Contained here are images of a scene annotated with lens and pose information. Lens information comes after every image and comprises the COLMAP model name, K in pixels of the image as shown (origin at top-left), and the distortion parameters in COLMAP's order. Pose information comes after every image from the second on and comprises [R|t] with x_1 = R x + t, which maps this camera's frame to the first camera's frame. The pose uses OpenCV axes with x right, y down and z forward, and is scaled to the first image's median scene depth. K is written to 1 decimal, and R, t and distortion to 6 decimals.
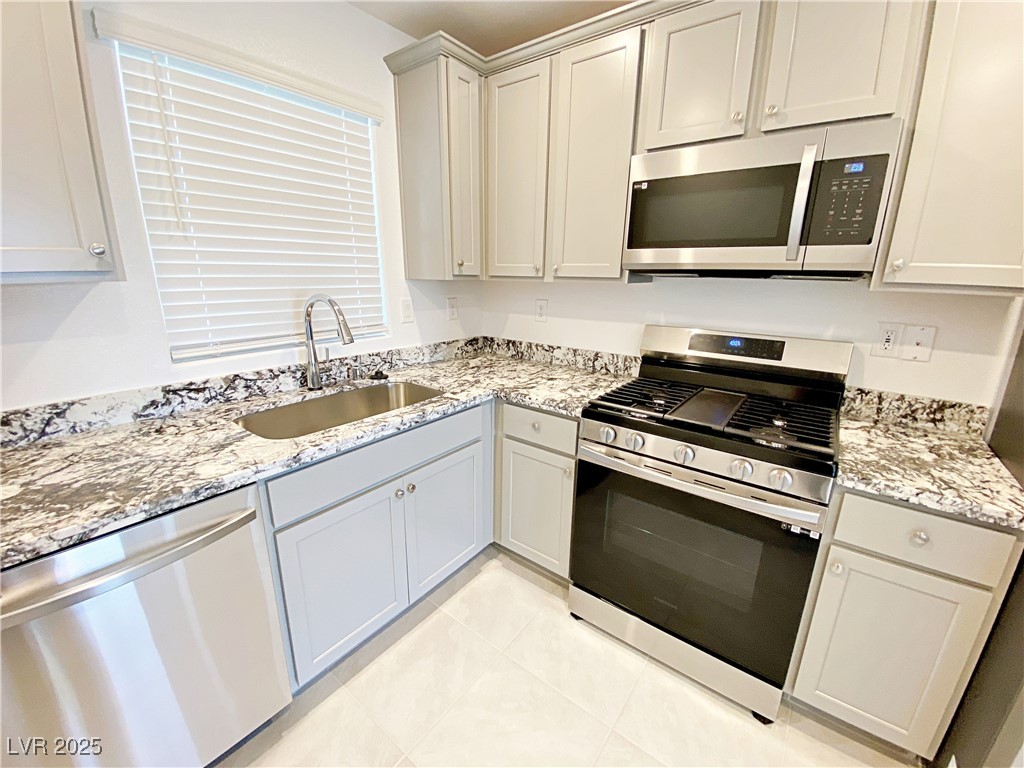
lens RADIAL K [[414.6, 0, 514.0], [0, 414.6, 386.6], [0, 0, 1]] dist [0.034871, -0.028190]
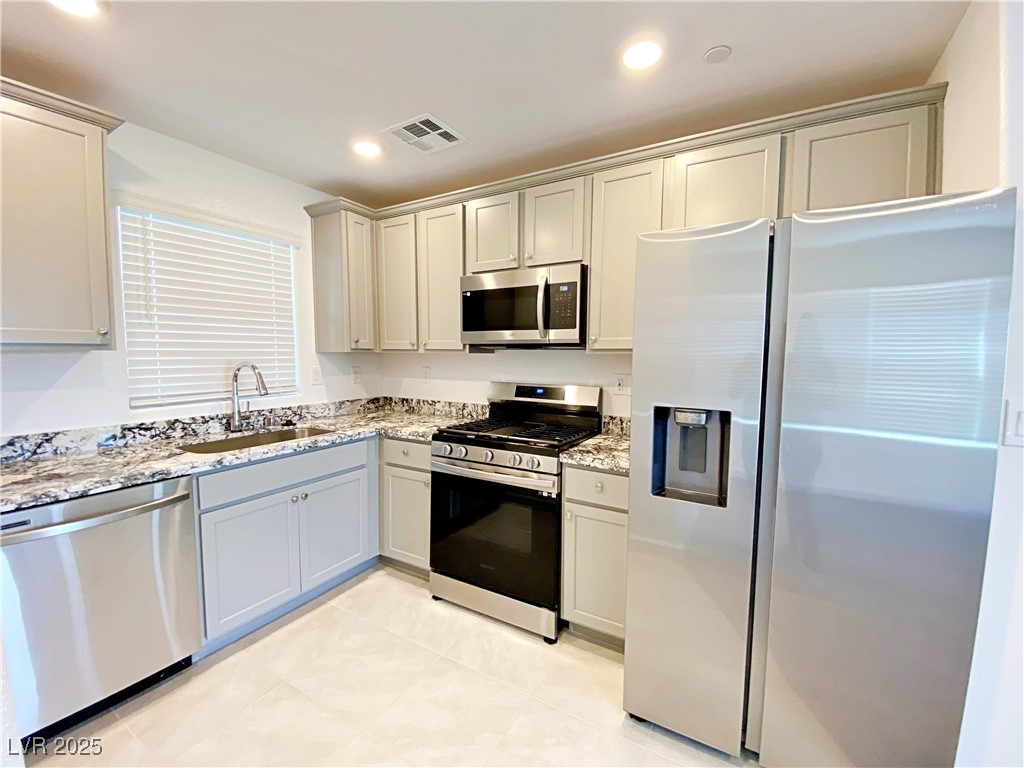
lens RADIAL K [[426.6, 0, 511.6], [0, 426.6, 386.0], [0, 0, 1]] dist [0.037130, -0.026230]
pose [[0.993000, -0.019886, 0.116432, 0.256246], [0.041308, 0.981949, -0.184578, 0.164322], [-0.110660, 0.188096, 0.975897, -0.504609]]
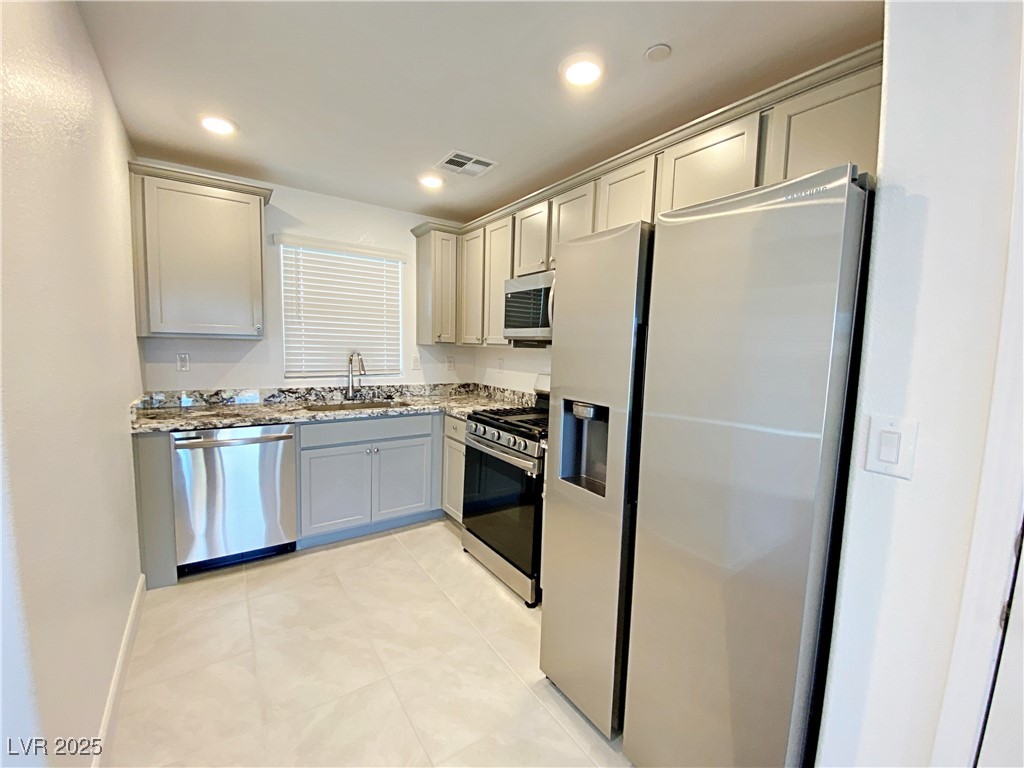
lens RADIAL K [[421.4, 0, 509.6], [0, 421.4, 387.5], [0, 0, 1]] dist [0.058919, -0.042449]
pose [[0.950411, 0.043372, -0.307957, 0.830138], [-0.095533, 0.983066, -0.156380, 0.191429], [0.295960, 0.178045, 0.938460, -0.611785]]
